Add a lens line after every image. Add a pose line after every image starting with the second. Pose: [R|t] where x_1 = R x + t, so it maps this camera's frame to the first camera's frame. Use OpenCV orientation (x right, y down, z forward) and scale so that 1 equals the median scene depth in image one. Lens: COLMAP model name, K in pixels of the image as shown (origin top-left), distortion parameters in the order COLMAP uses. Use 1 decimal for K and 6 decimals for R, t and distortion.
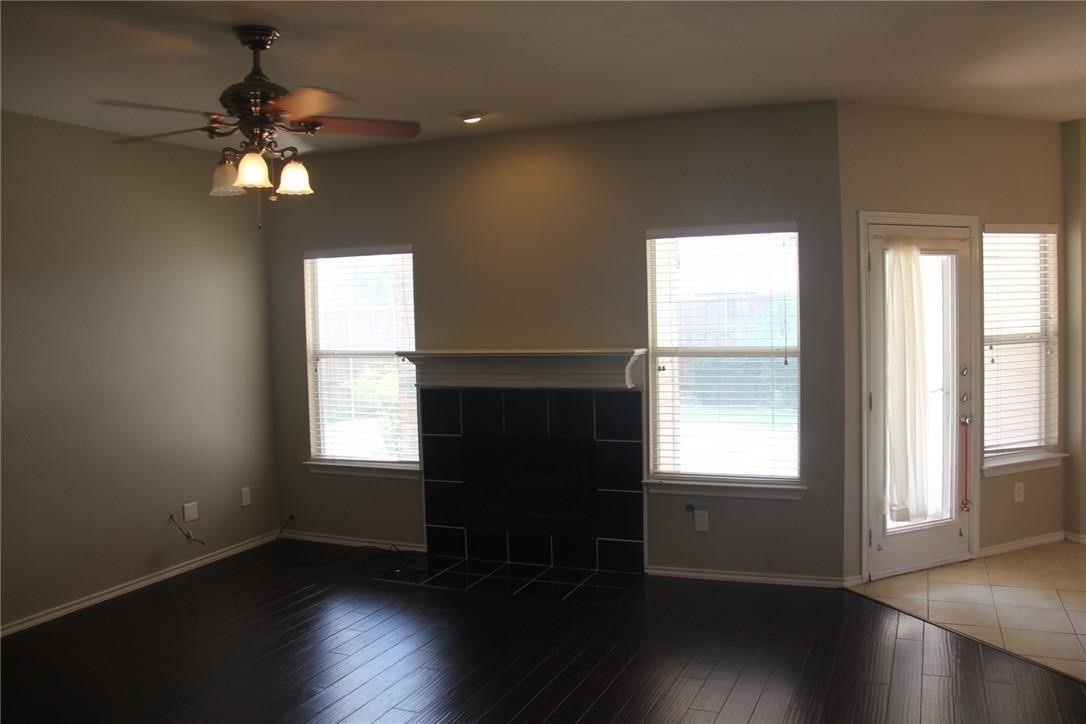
lens RADIAL K [[914.2, 0, 547.2], [0, 914.2, 354.3], [0, 0, 1]] dist [-0.149323, 0.085798]
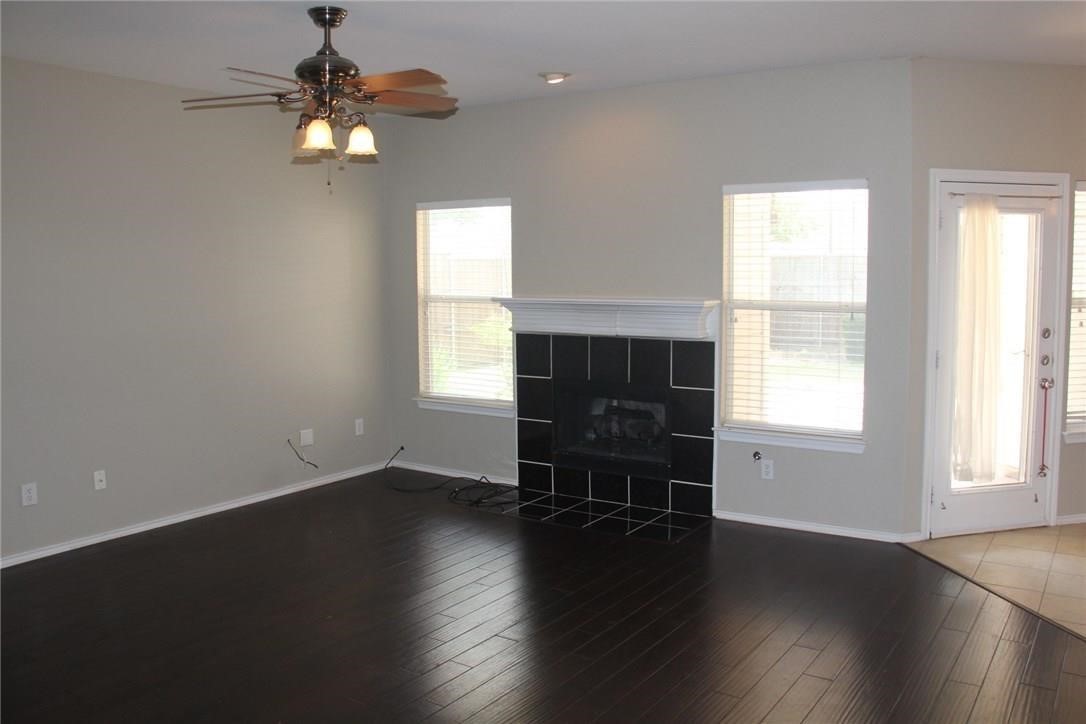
lens RADIAL K [[914.2, 0, 551.8], [0, 914.2, 350.5], [0, 0, 1]] dist [-0.149323, 0.085798]
pose [[0.982092, 0.035174, -0.185091, 0.114613], [-0.025582, 0.998215, 0.053963, -0.000592], [0.186659, -0.048261, 0.981239, -0.049875]]
